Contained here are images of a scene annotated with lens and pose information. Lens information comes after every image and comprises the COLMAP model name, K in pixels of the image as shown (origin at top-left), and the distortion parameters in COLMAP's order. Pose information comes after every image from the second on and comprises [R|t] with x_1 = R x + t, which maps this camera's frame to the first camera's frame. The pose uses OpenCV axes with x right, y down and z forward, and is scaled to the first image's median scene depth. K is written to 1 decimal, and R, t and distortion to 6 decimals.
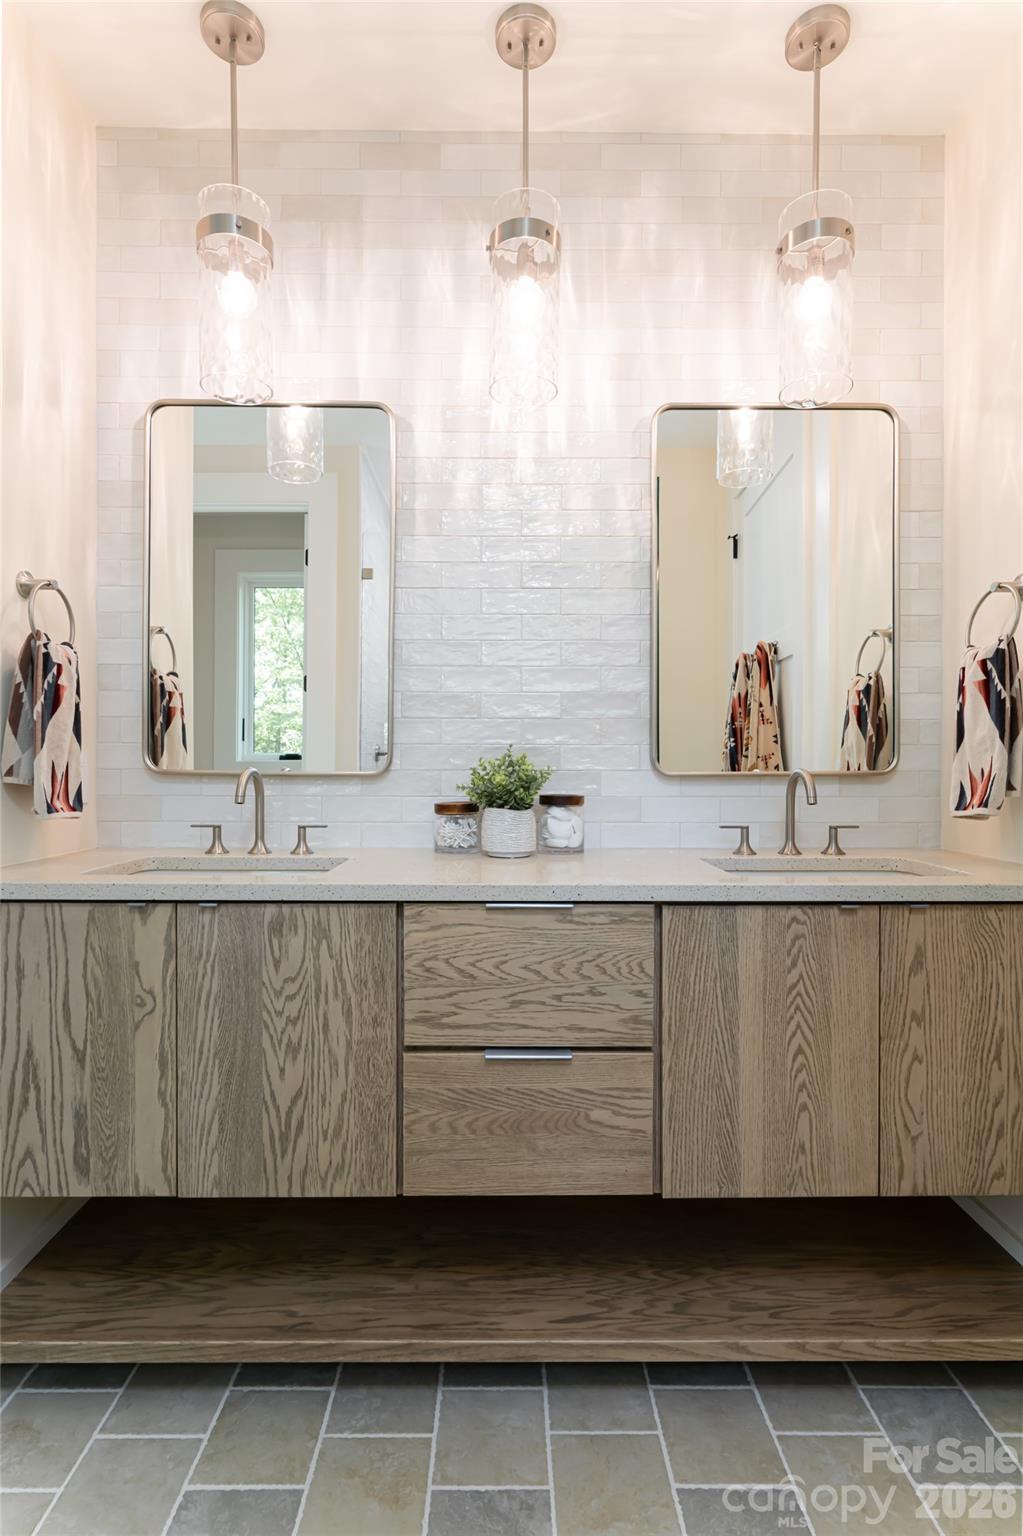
lens RADIAL K [[761.4, 0, 511.1], [0, 761.4, 777.8], [0, 0, 1]] dist [-0.000626, 0.001345]
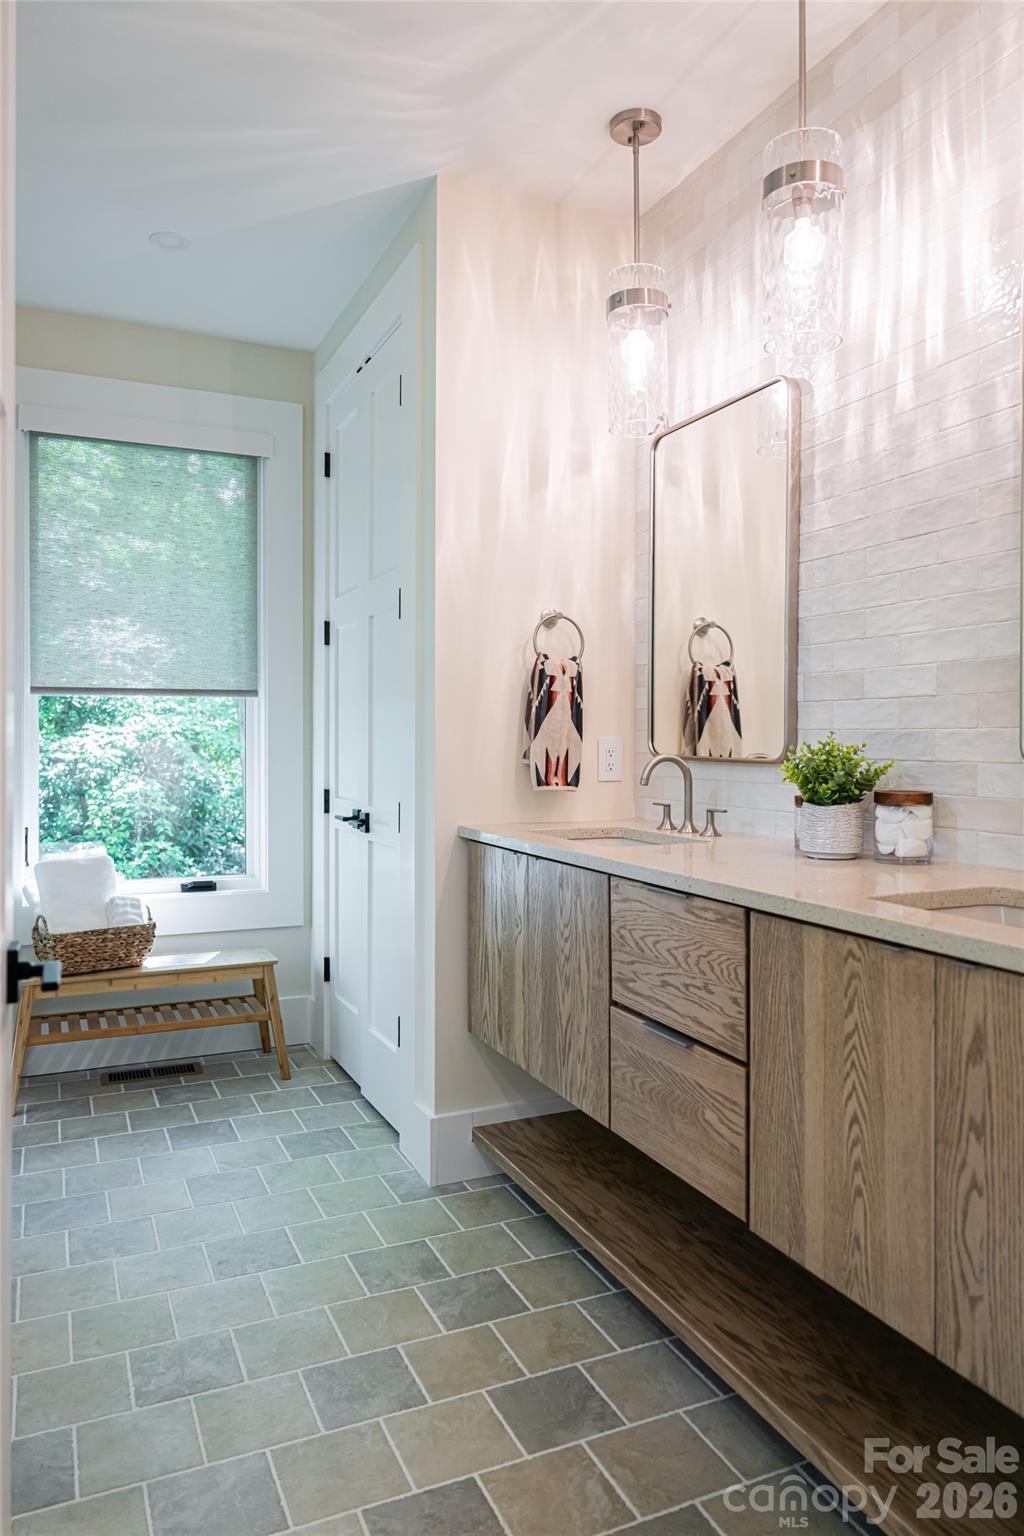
lens RADIAL K [[1033.8, 0, 512.8], [0, 1033.8, 752.0], [0, 0, 1]] dist [-0.000623, -0.001718]
pose [[0.406310, 0.010416, -0.913676, 1.218888], [-0.012288, 0.999907, 0.005935, -0.028347], [0.913652, 0.008816, 0.406401, 0.227029]]
